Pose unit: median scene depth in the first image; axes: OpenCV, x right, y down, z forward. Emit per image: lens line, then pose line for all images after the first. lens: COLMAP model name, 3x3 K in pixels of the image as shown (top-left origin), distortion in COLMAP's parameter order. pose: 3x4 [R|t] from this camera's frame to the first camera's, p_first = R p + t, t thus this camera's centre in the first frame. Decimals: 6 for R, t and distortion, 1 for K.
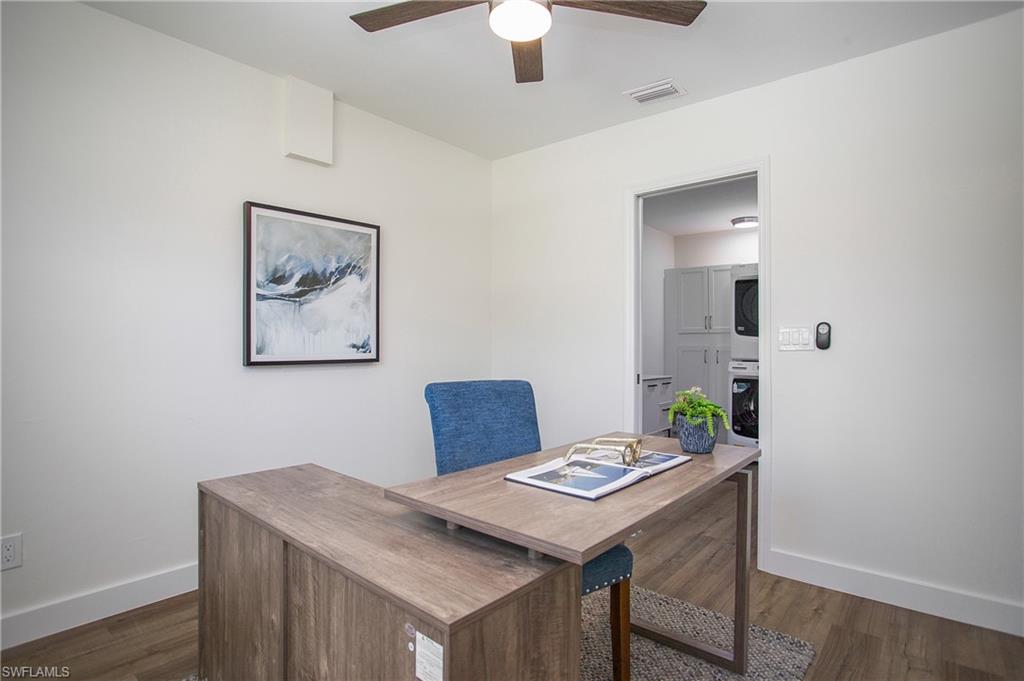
lens RADIAL K [[503.5, 0, 523.0], [0, 503.5, 336.7], [0, 0, 1]] dist [0.001609, 0.001679]
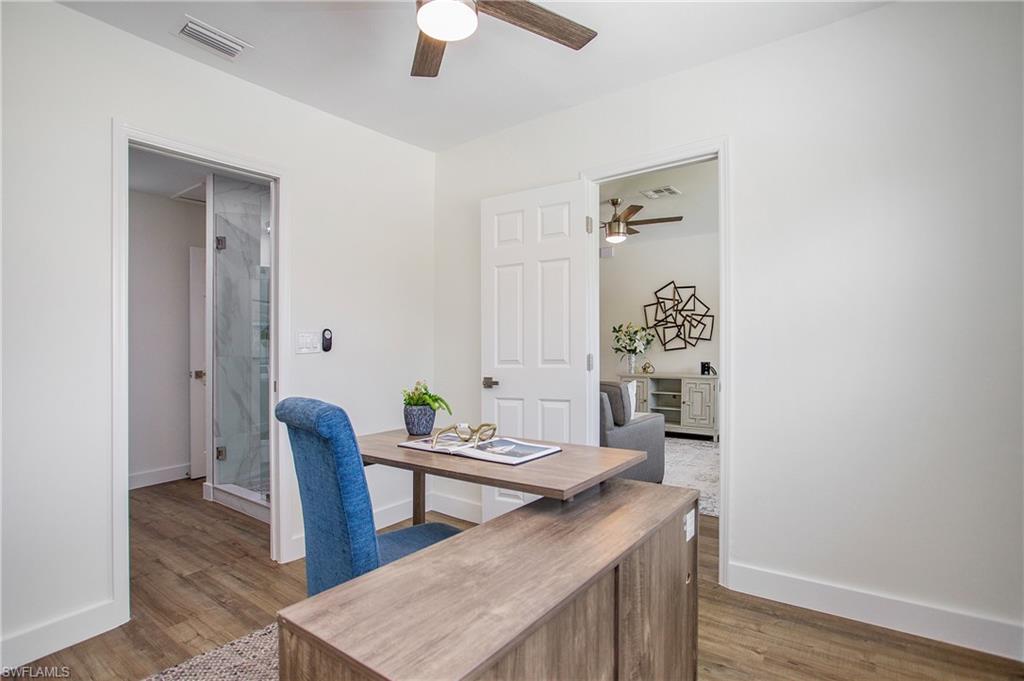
lens RADIAL K [[503.5, 0, 522.3], [0, 503.5, 343.1], [0, 0, 1]] dist [0.001609, 0.001679]
pose [[-0.066918, 0.000042, 0.997758, -1.052972], [0.011508, 0.999934, 0.000729, 0.015720], [-0.997692, 0.011531, -0.066914, 0.968193]]
